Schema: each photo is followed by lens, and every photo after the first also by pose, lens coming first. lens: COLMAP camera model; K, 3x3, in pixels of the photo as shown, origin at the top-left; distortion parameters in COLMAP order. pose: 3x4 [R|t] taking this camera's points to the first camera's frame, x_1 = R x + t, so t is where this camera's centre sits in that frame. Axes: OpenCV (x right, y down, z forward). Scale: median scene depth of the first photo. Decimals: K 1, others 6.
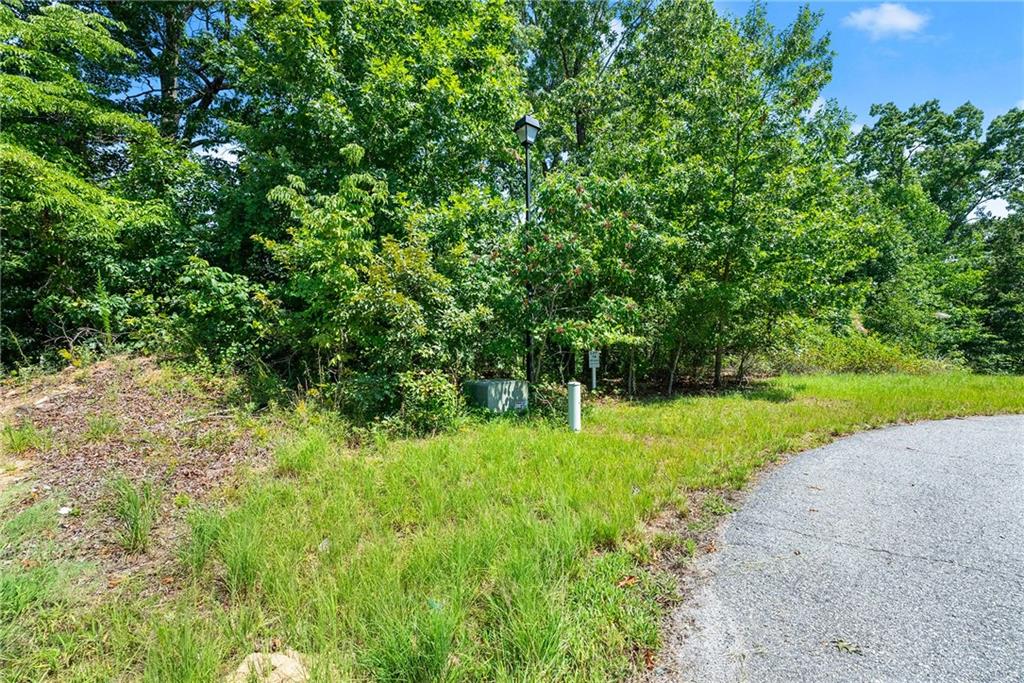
lens RADIAL K [[411.2, 0, 512.0], [0, 411.2, 341.5], [0, 0, 1]] dist [0.000830, 0.000167]
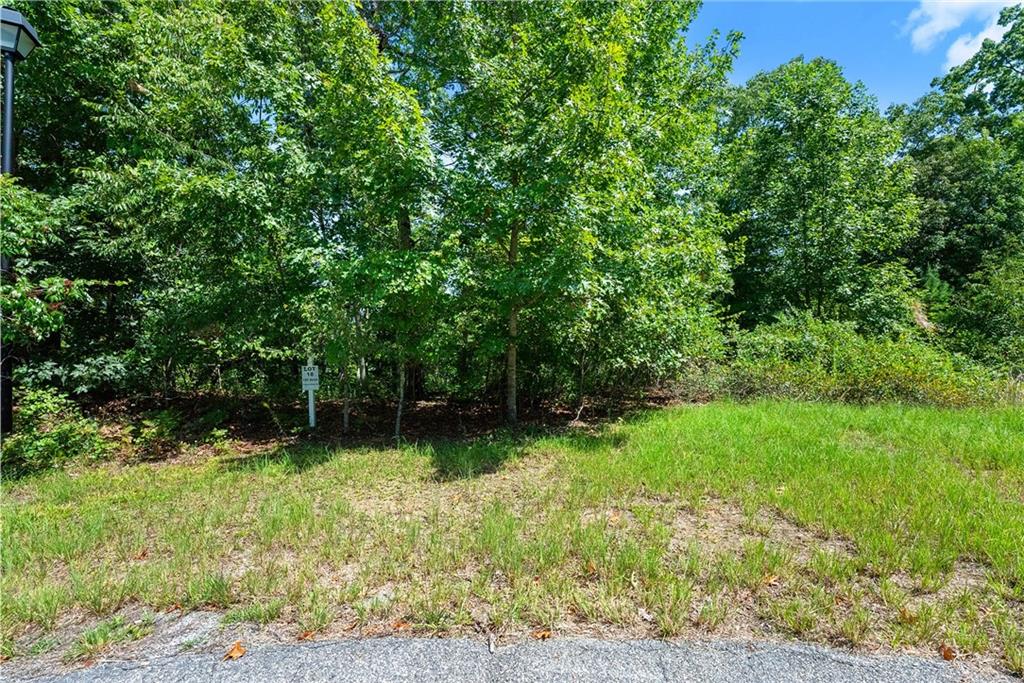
lens RADIAL K [[411.2, 0, 512.0], [0, 411.2, 341.5], [0, 0, 1]] dist [0.000830, 0.000167]
pose [[0.977296, -0.005247, -0.211814, 0.491490], [0.004593, 0.999983, -0.003583, -0.008450], [0.211830, 0.002529, 0.977303, 0.314787]]
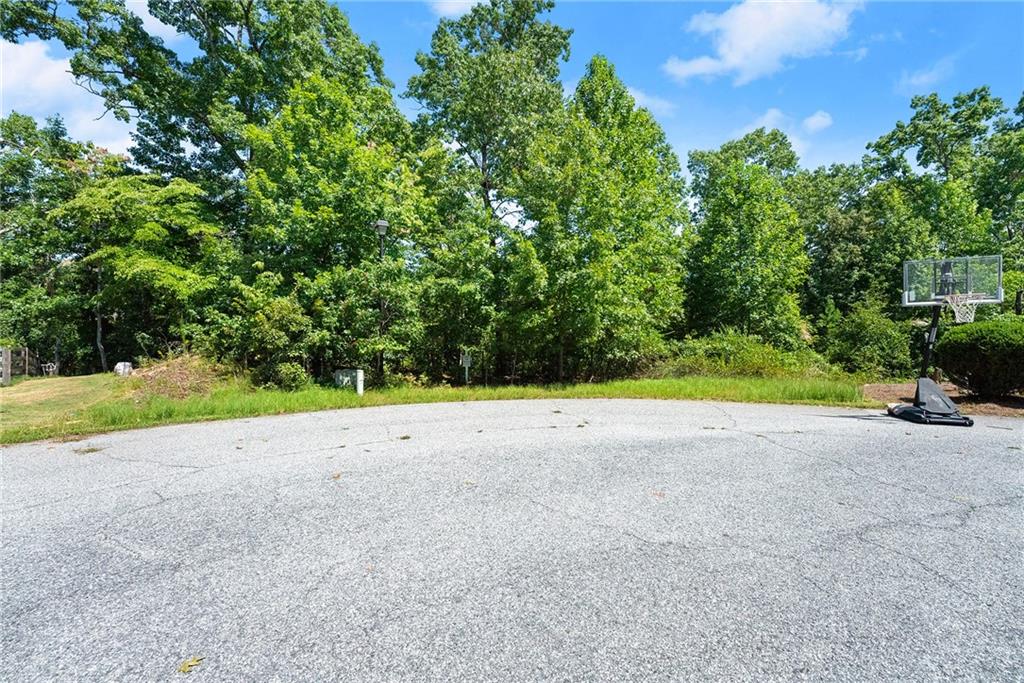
lens RADIAL K [[411.2, 0, 512.0], [0, 411.2, 341.5], [0, 0, 1]] dist [0.000830, 0.000167]
pose [[0.973428, 0.005531, -0.228926, 0.506884], [-0.007286, 0.999950, -0.006823, -0.012649], [0.228877, 0.008309, 0.973420, -0.298069]]
